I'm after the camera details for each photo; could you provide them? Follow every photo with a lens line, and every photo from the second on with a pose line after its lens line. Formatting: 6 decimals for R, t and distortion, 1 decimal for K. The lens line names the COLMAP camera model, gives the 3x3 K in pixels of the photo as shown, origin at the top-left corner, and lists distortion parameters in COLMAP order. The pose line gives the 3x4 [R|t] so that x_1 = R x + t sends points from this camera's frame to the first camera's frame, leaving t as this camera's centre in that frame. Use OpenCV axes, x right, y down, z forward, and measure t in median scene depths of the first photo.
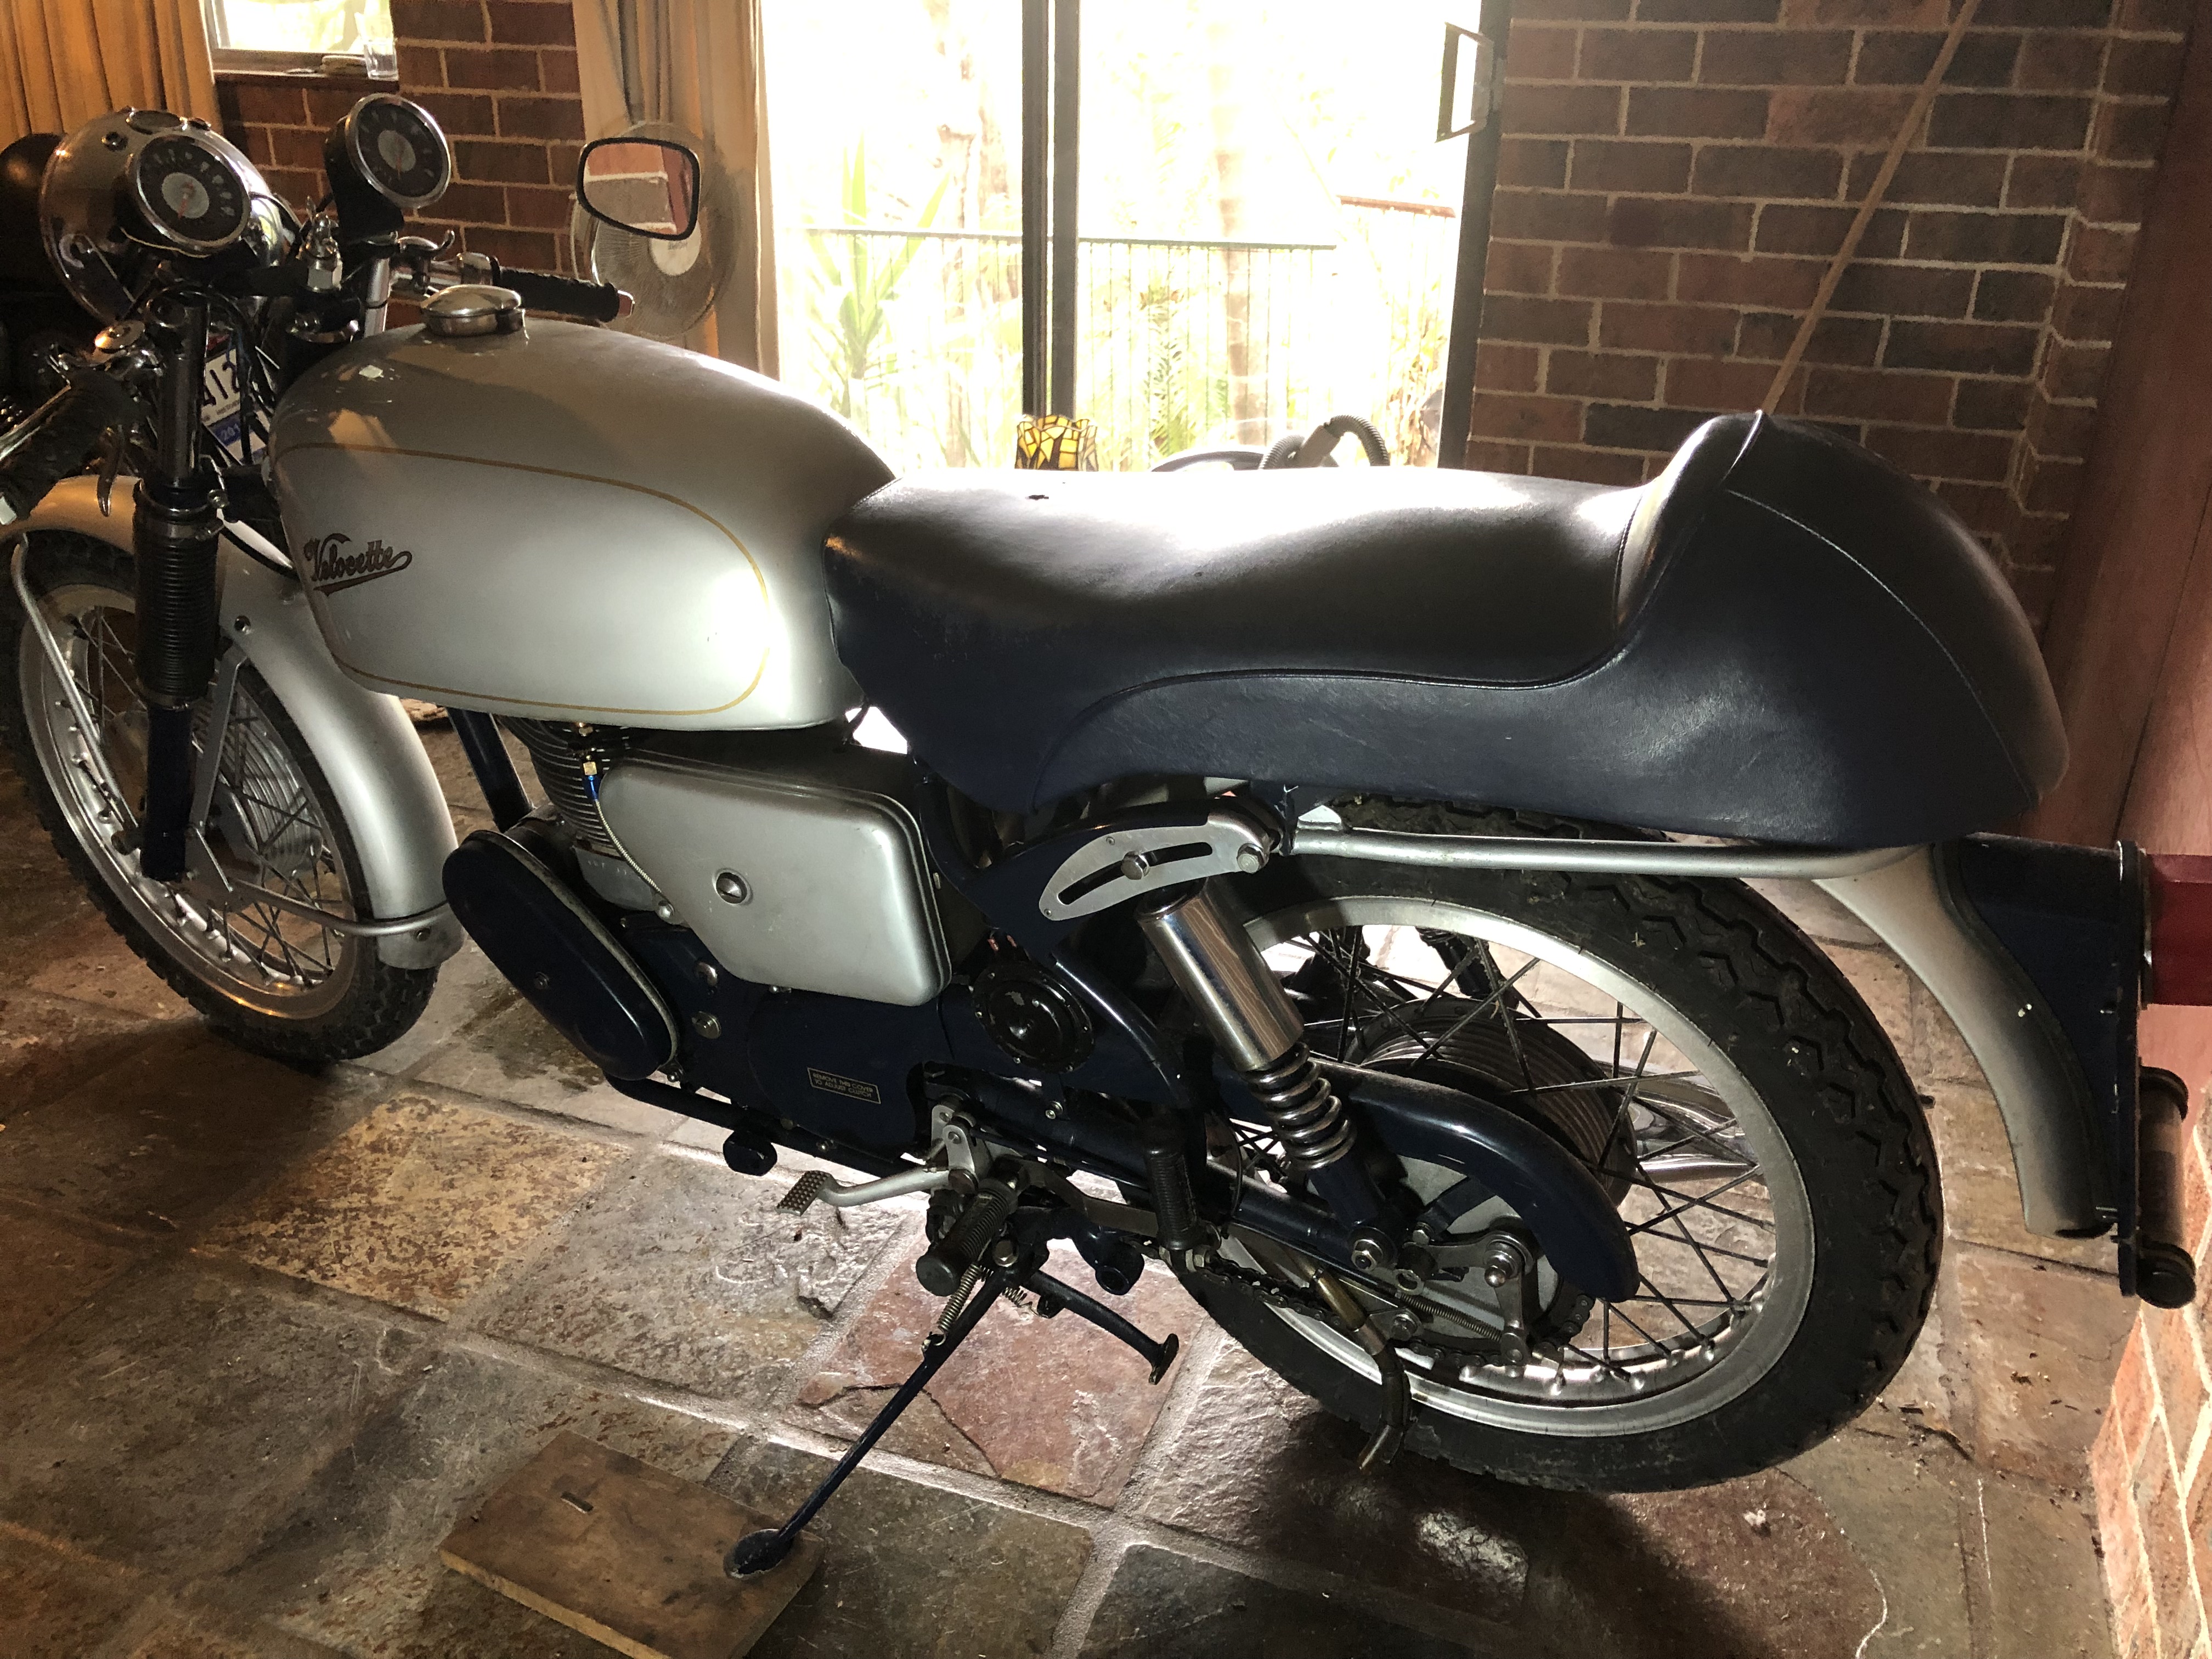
lens RADIAL K [[1779.7, 0, 1109.5], [0, 1779.7, 799.6], [0, 0, 1]] dist [-0.003074, 0.038994]
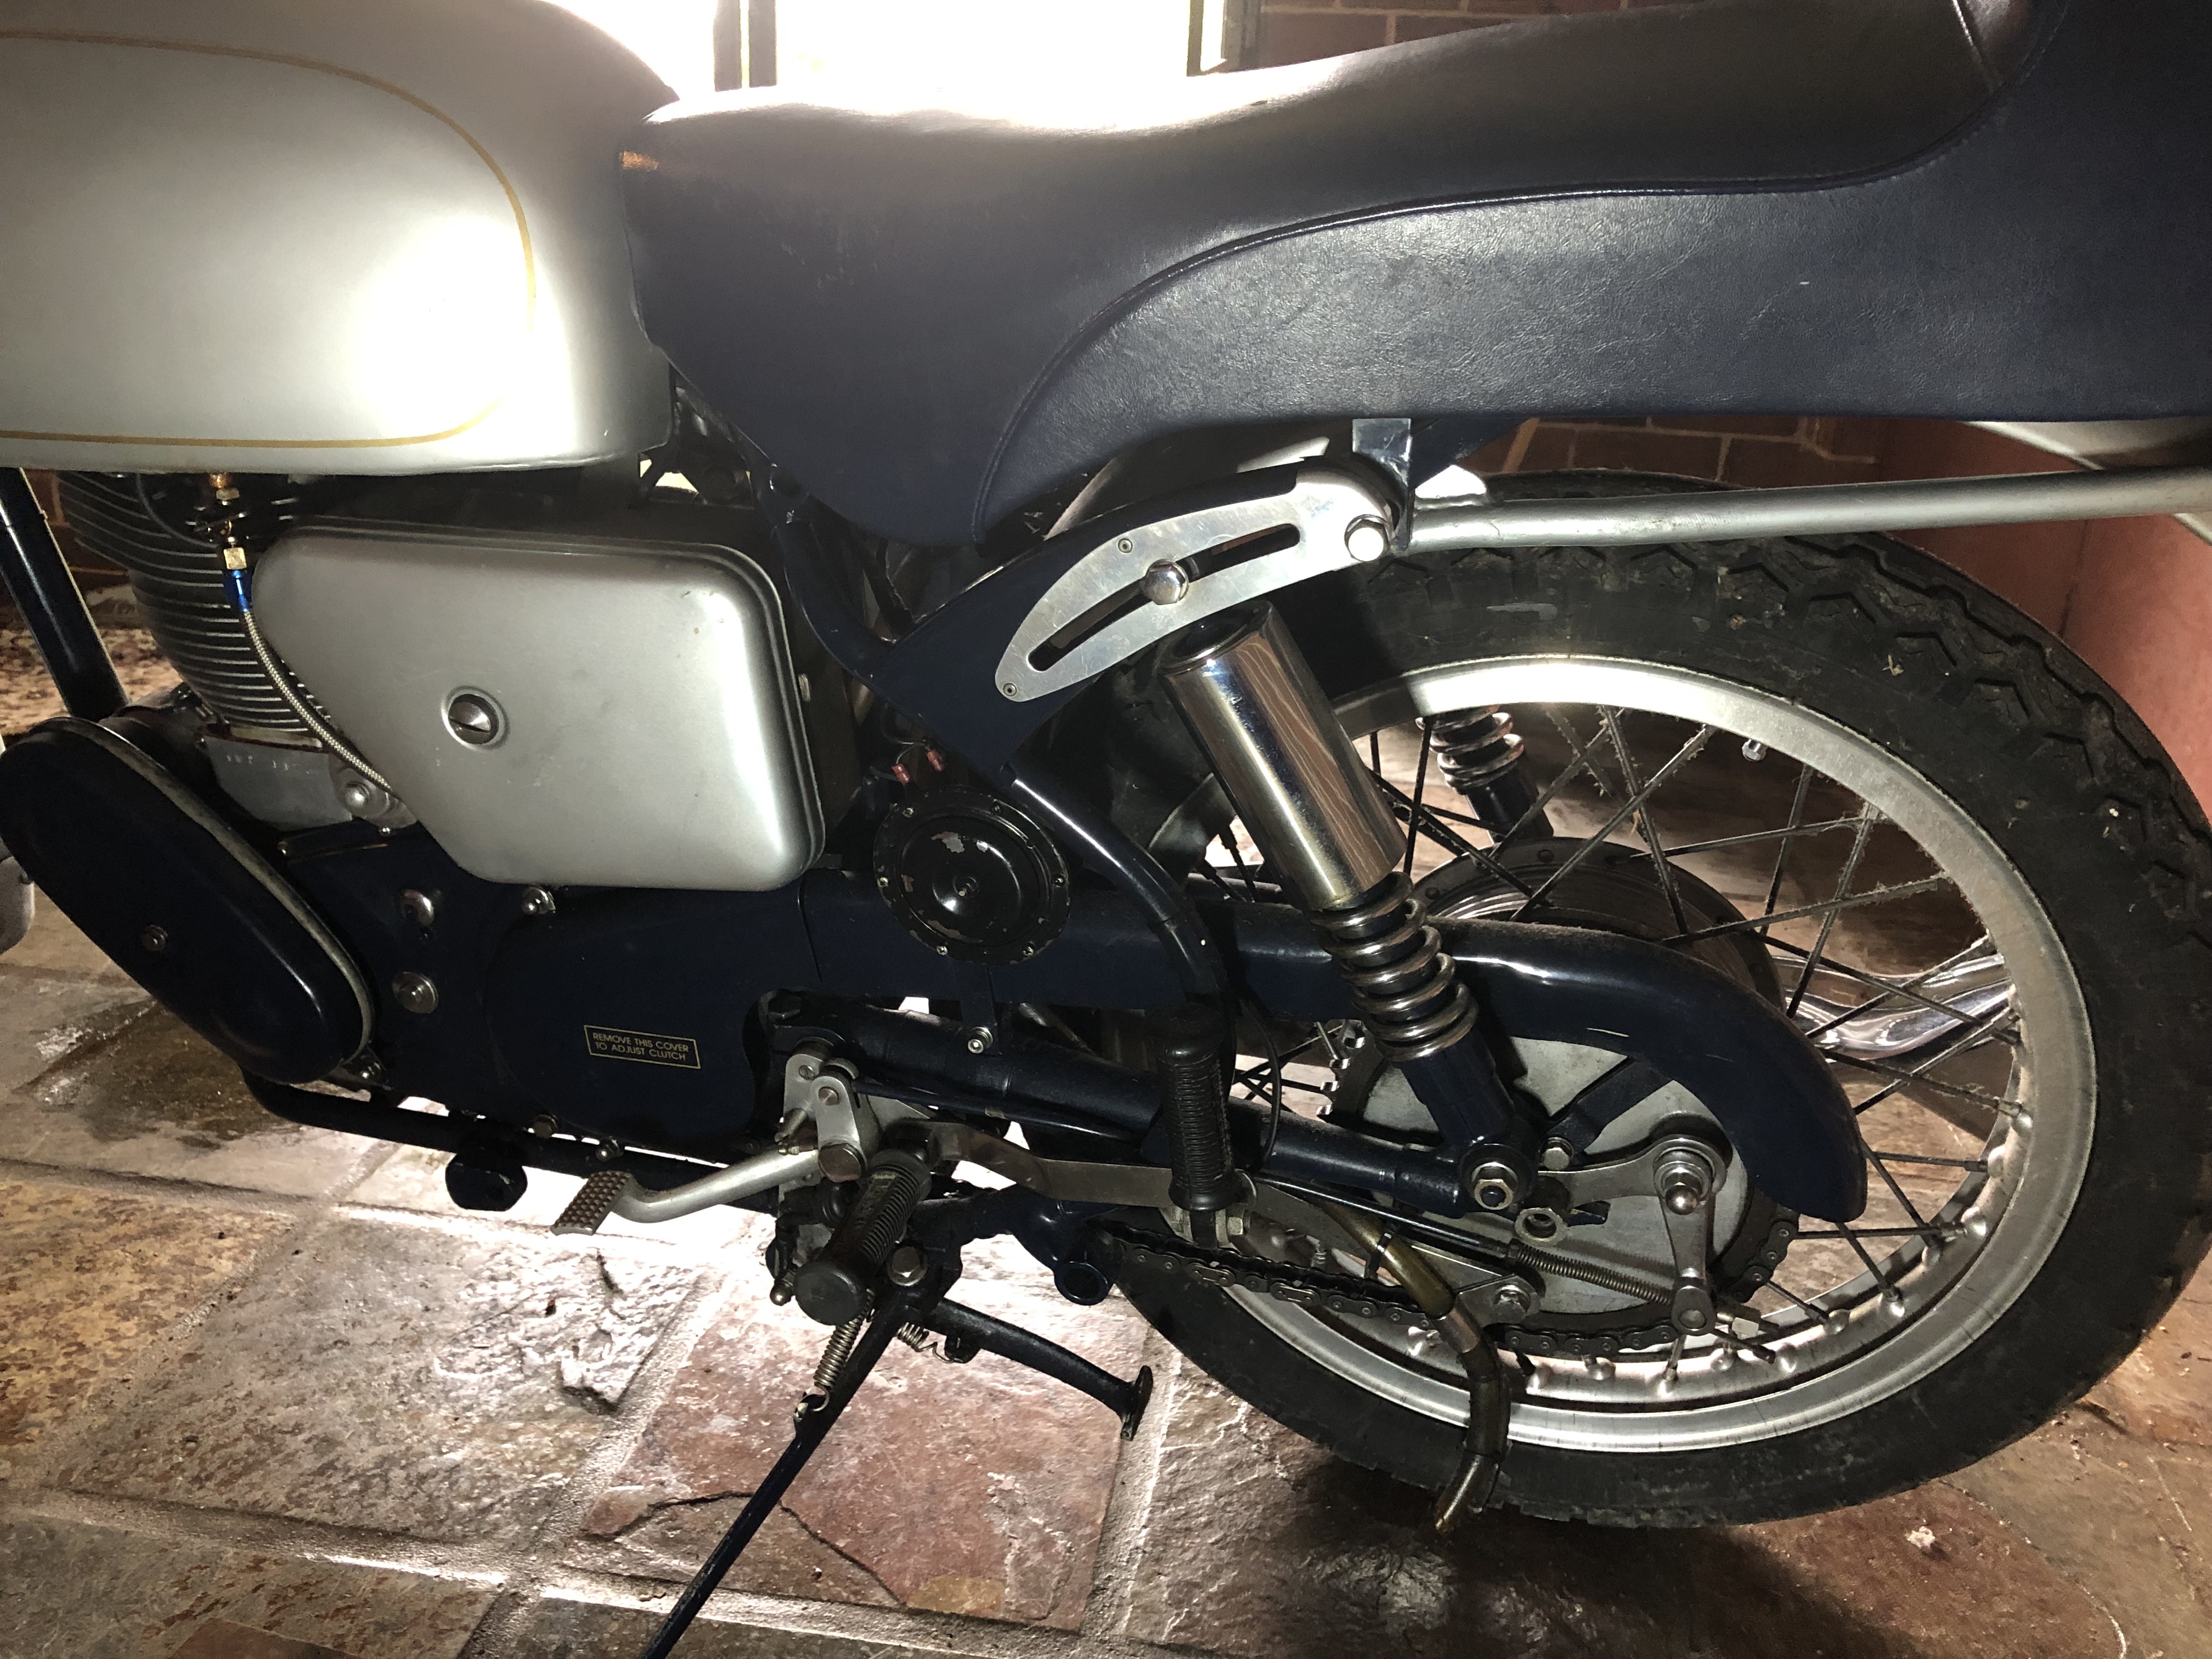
lens RADIAL K [[1797.6, 0, 1098.9], [0, 1797.6, 811.9], [0, 0, 1]] dist [-0.006184, 0.029937]
pose [[0.981236, -0.040058, 0.188602, -0.100644], [0.052566, 0.996704, -0.061790, 0.118928], [-0.185505, 0.070545, 0.980108, 0.279747]]
